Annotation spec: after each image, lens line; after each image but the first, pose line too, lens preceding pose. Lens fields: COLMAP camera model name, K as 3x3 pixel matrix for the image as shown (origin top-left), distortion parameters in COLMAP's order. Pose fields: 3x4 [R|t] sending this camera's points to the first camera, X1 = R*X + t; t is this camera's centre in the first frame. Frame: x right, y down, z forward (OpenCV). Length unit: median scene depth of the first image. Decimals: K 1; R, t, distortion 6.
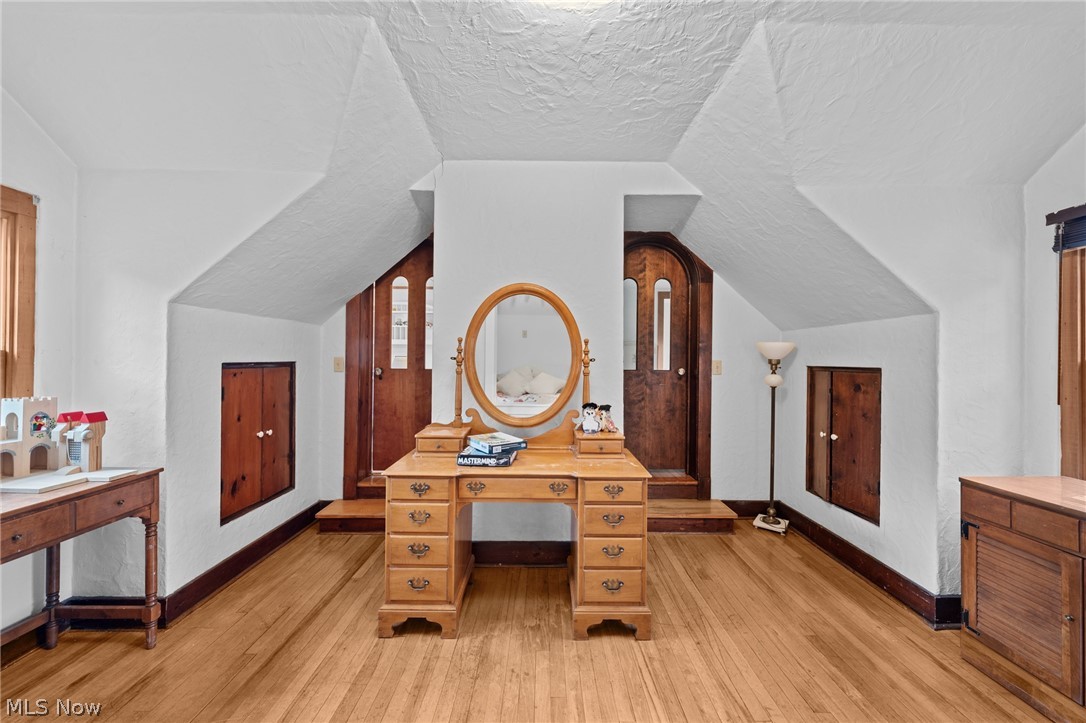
lens RADIAL K [[387.6, 0, 543.9], [0, 387.6, 362.1], [0, 0, 1]] dist [0.001621, -0.000047]
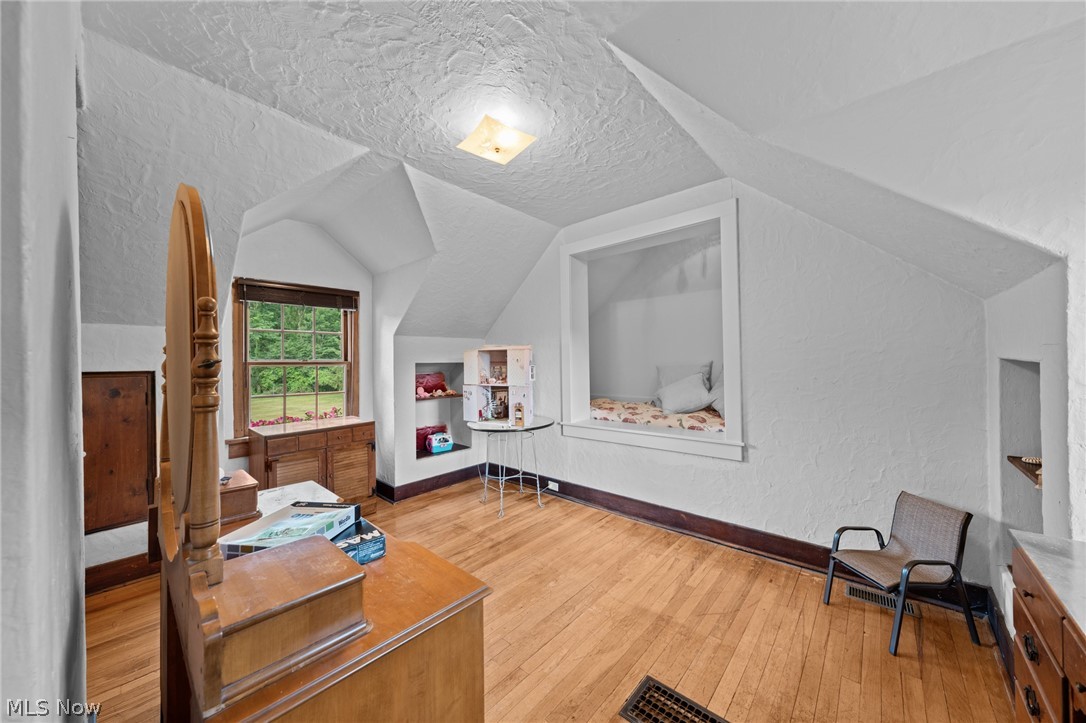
lens RADIAL K [[387.6, 0, 546.0], [0, 387.6, 360.7], [0, 0, 1]] dist [0.001621, -0.000047]
pose [[-0.758948, 0.001314, 0.651149, -0.628127], [0.004507, 0.999985, 0.003235, -0.011767], [-0.651135, 0.005390, -0.758943, 1.059166]]
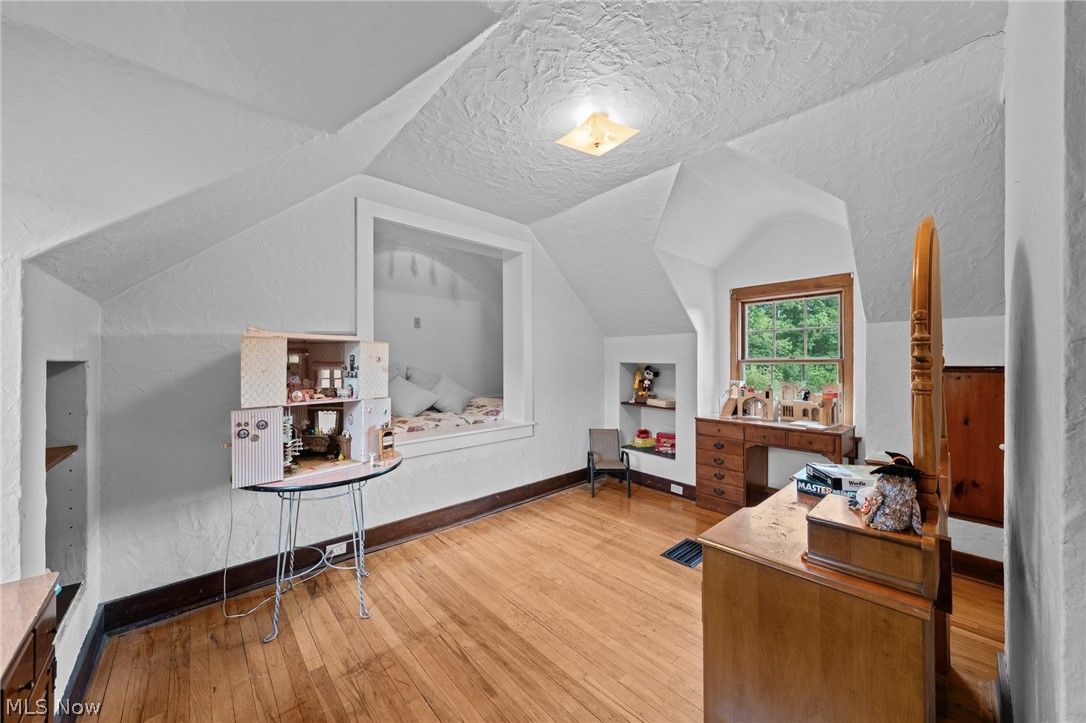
lens RADIAL K [[387.6, 0, 558.5], [0, 387.6, 361.4], [0, 0, 1]] dist [0.001621, -0.000047]
pose [[-0.710388, -0.010835, -0.703727, 0.697957], [-0.005103, 0.999935, -0.010245, 0.004237], [0.703792, -0.003687, -0.710397, 1.012169]]
